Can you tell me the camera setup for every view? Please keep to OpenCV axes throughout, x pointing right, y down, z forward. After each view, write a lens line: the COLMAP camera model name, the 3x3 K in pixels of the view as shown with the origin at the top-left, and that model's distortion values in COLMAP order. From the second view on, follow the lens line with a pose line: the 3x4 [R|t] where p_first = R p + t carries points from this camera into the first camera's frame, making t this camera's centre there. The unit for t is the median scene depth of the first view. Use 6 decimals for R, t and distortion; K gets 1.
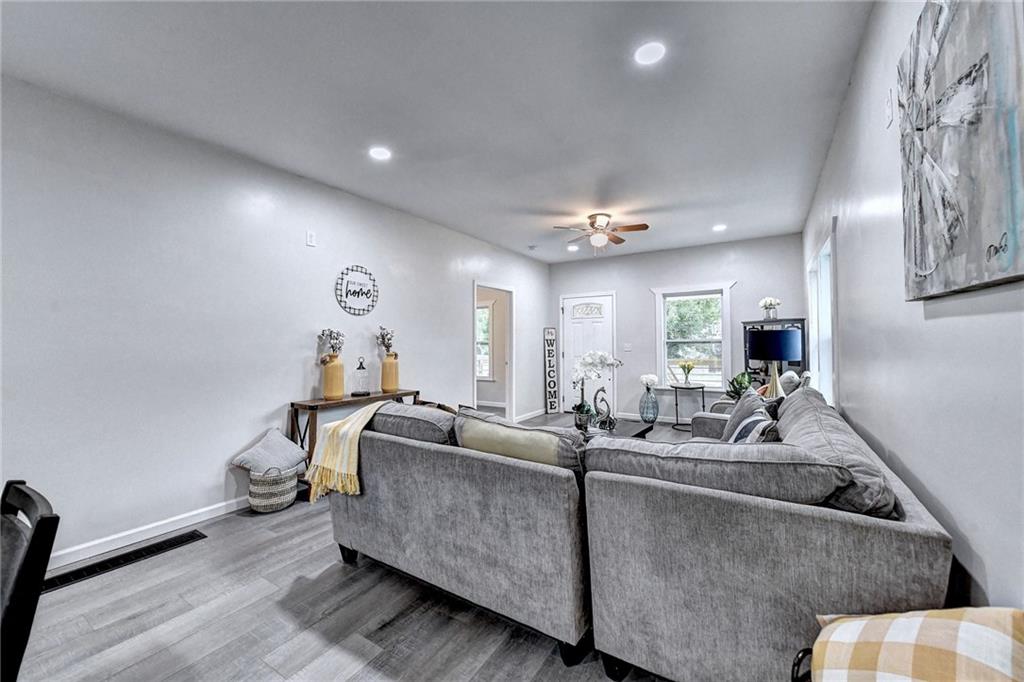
lens RADIAL K [[403.8, 0, 512.0], [0, 403.8, 341.0], [0, 0, 1]] dist [-0.008049, 0.000018]
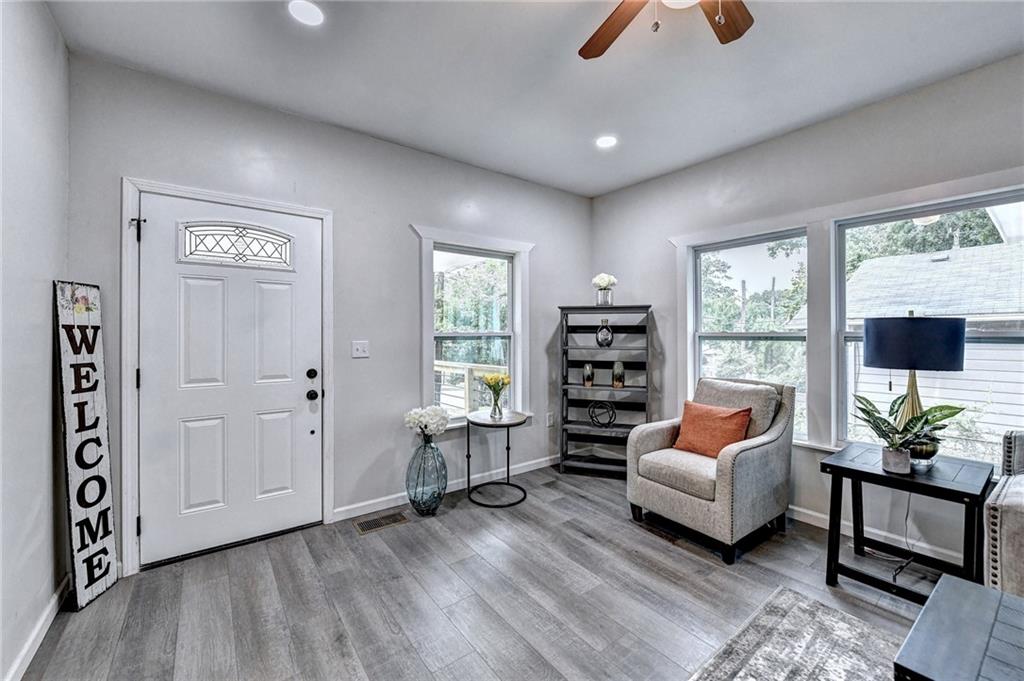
lens RADIAL K [[403.8, 0, 512.0], [0, 403.8, 340.5], [0, 0, 1]] dist [-0.008049, 0.000018]
pose [[0.360975, -0.003931, 0.932567, -0.070847], [-0.005883, 0.999962, 0.006492, 0.003691], [-0.932557, -0.007830, 0.360938, 0.915101]]
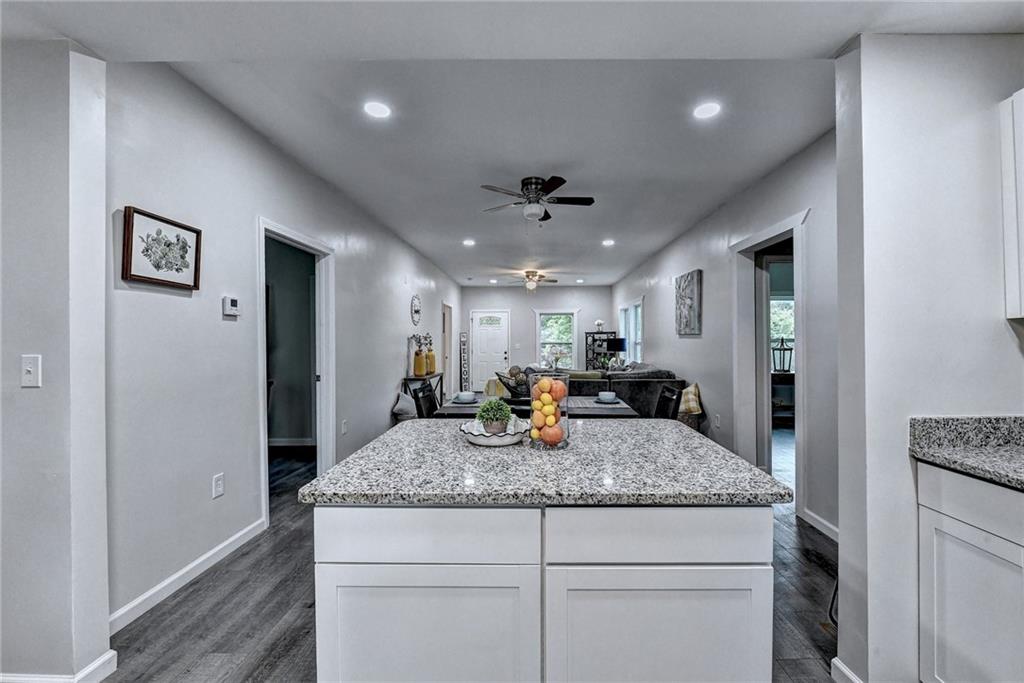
lens RADIAL K [[426.5, 0, 522.4], [0, 426.5, 339.4], [0, 0, 1]] dist [-0.009340, 0.000336]
pose [[0.854473, 0.010816, 0.519383, -0.713288], [-0.007637, 0.999937, -0.008259, 0.002055], [-0.519440, 0.003090, 0.854501, -0.522653]]
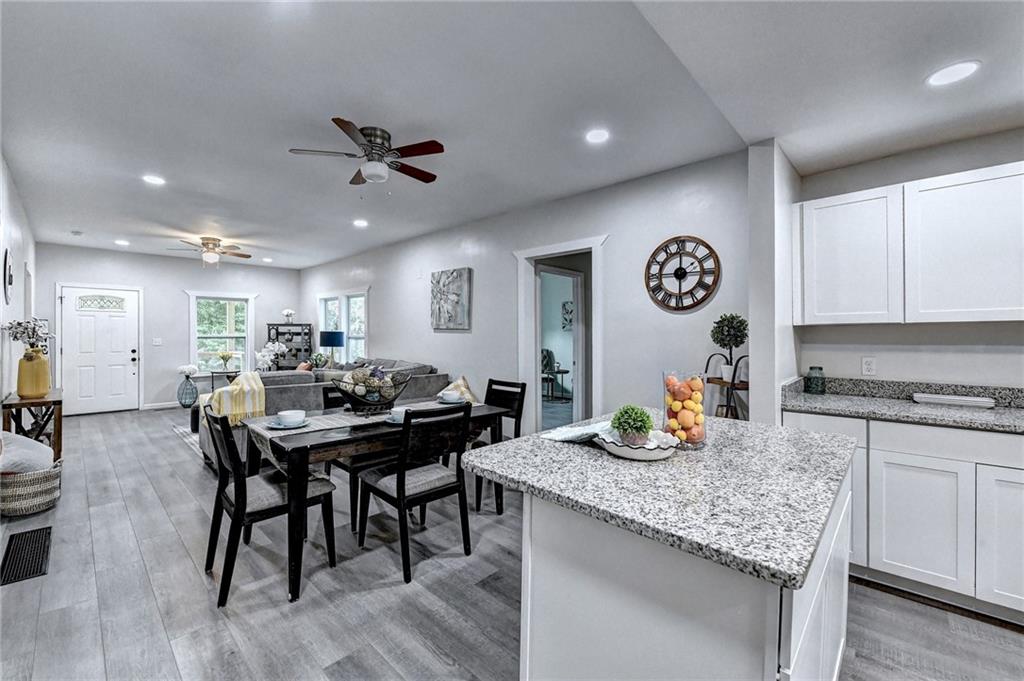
lens RADIAL K [[426.5, 0, 522.4], [0, 426.5, 338.4], [0, 0, 1]] dist [-0.009340, 0.000336]
pose [[0.172096, 0.002981, 0.985076, -0.858859], [-0.007083, 0.999973, -0.001789, 0.002025], [-0.985055, -0.006669, 0.172112, -0.192752]]
